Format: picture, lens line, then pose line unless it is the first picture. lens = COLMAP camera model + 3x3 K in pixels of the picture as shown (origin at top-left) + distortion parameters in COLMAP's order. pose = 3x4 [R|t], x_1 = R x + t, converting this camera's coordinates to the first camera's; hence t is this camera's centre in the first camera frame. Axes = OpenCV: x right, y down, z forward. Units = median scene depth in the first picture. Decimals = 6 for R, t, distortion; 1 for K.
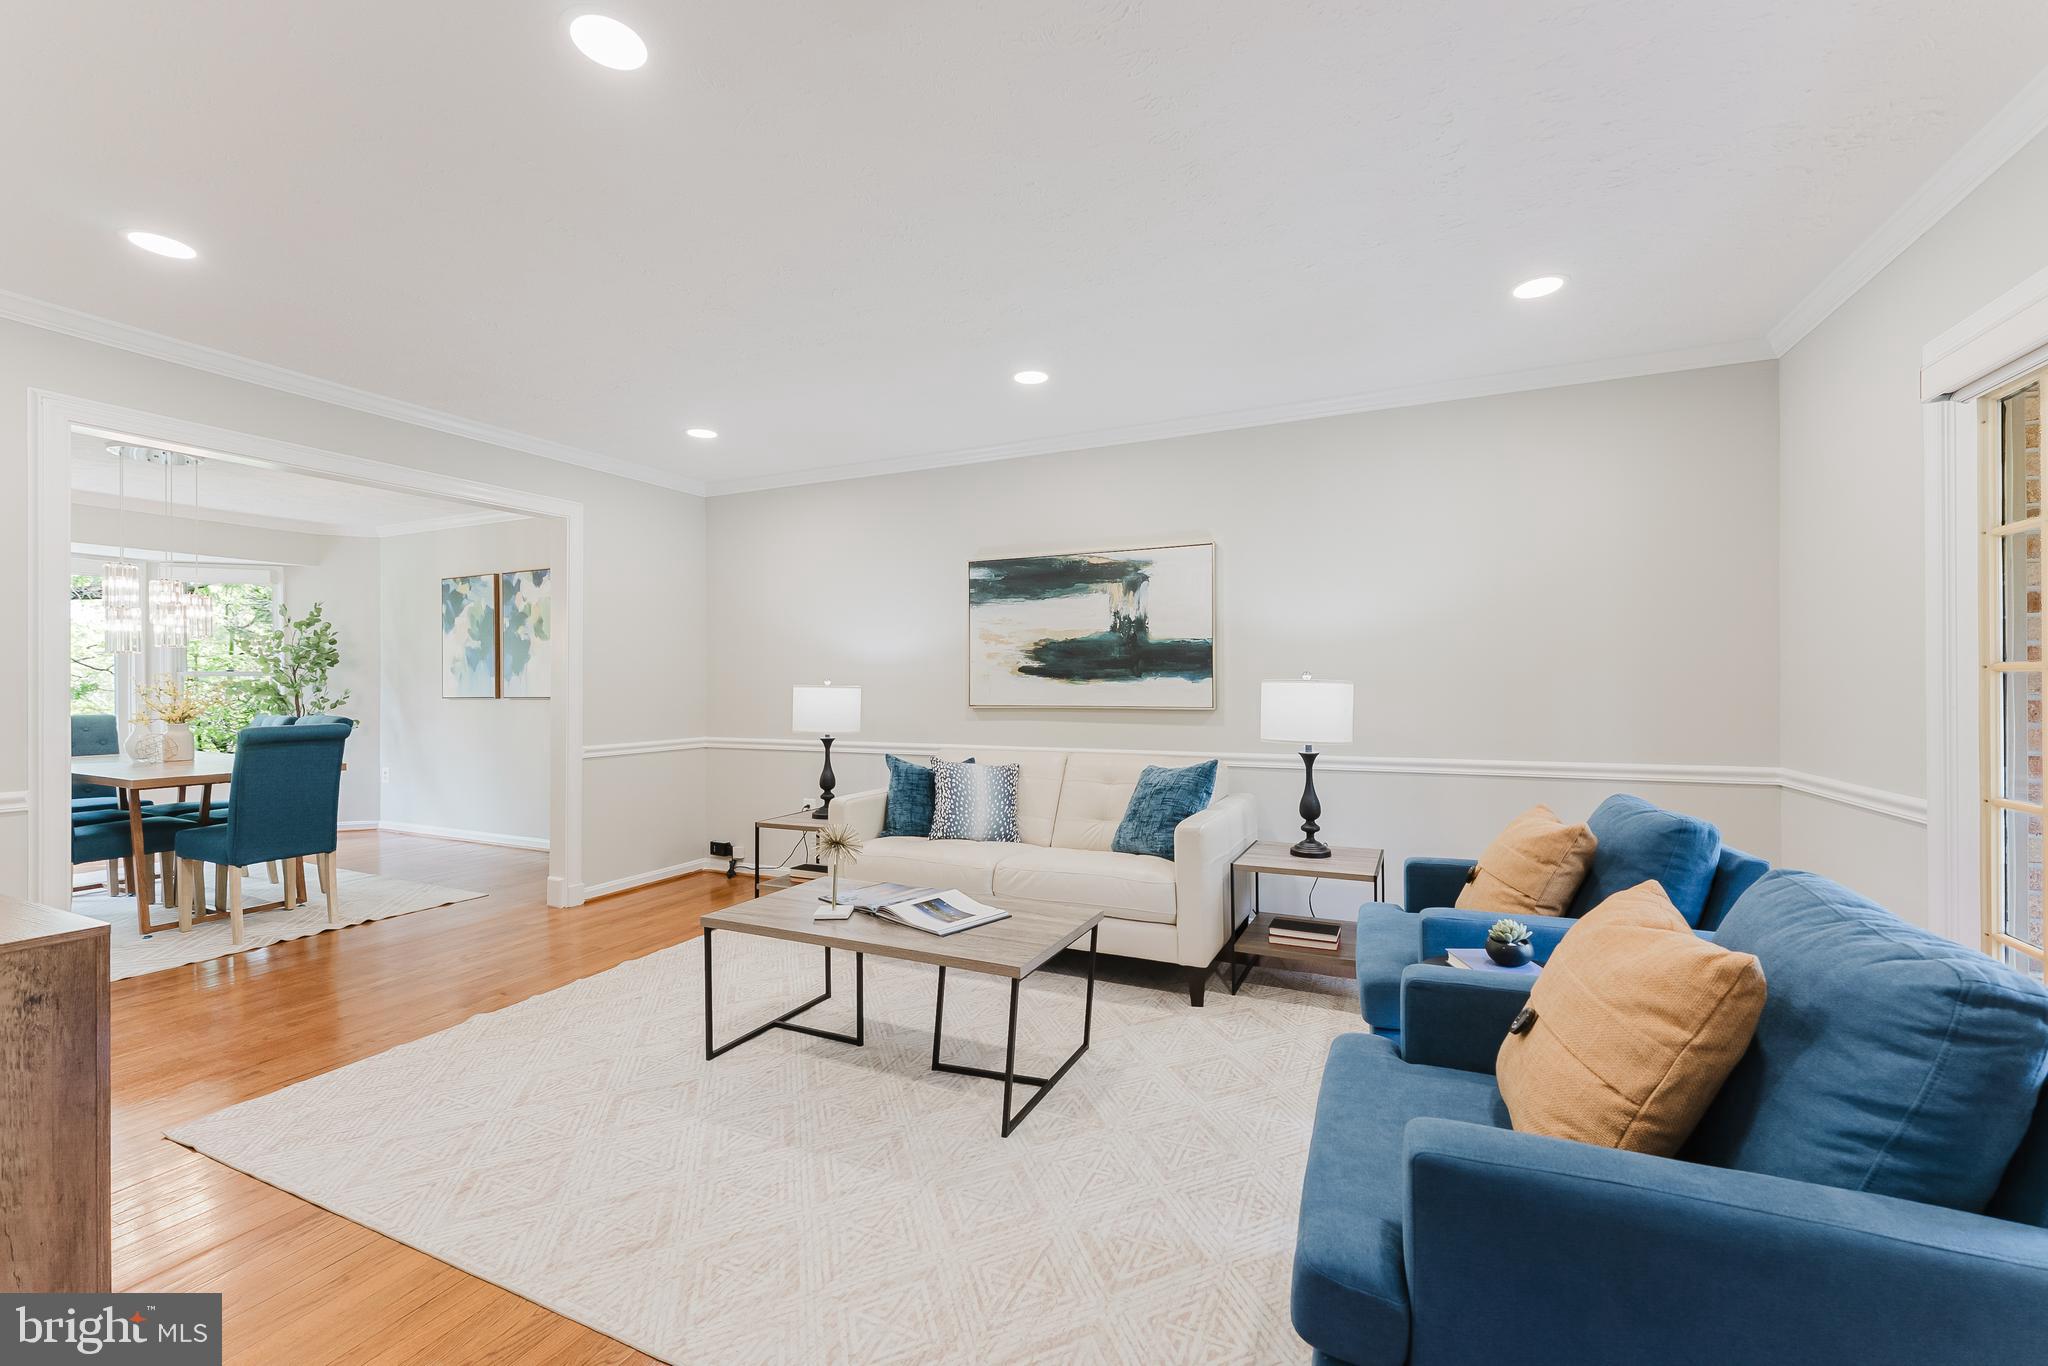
lens RADIAL K [[816.1, 0, 1030.0], [0, 816.1, 680.6], [0, 0, 1]] dist [-0.000696, 0.000098]
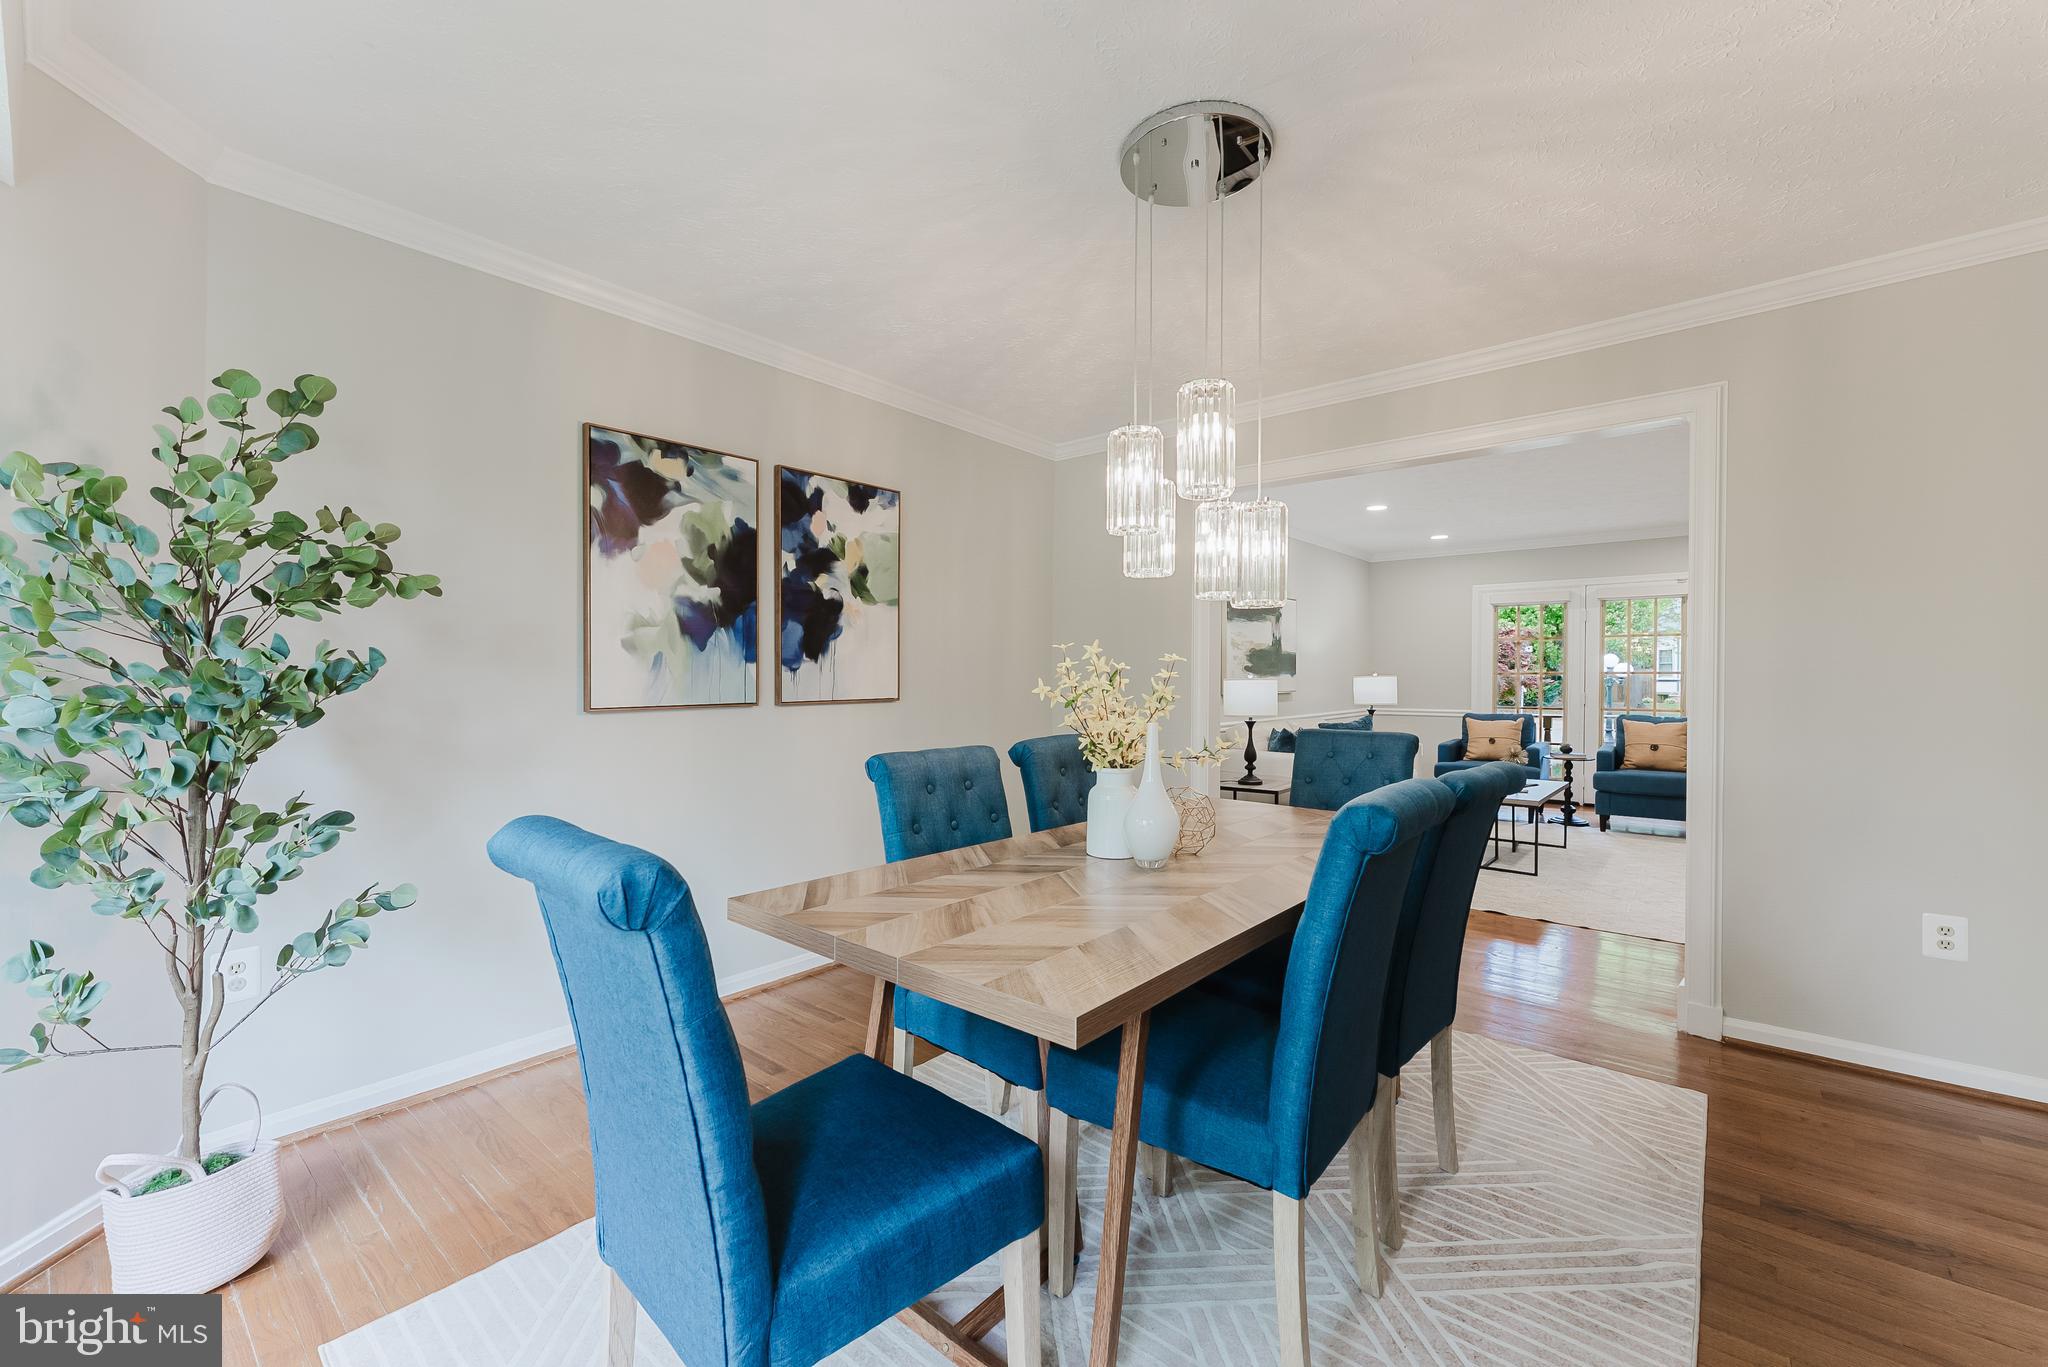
lens RADIAL K [[816.1, 0, 1030.0], [0, 816.1, 681.1], [0, 0, 1]] dist [-0.000696, 0.000098]
pose [[0.275184, -0.004273, 0.961382, -1.549822], [-0.006020, 0.999963, 0.006168, 0.003809], [-0.961373, -0.007485, 0.275148, 0.976800]]
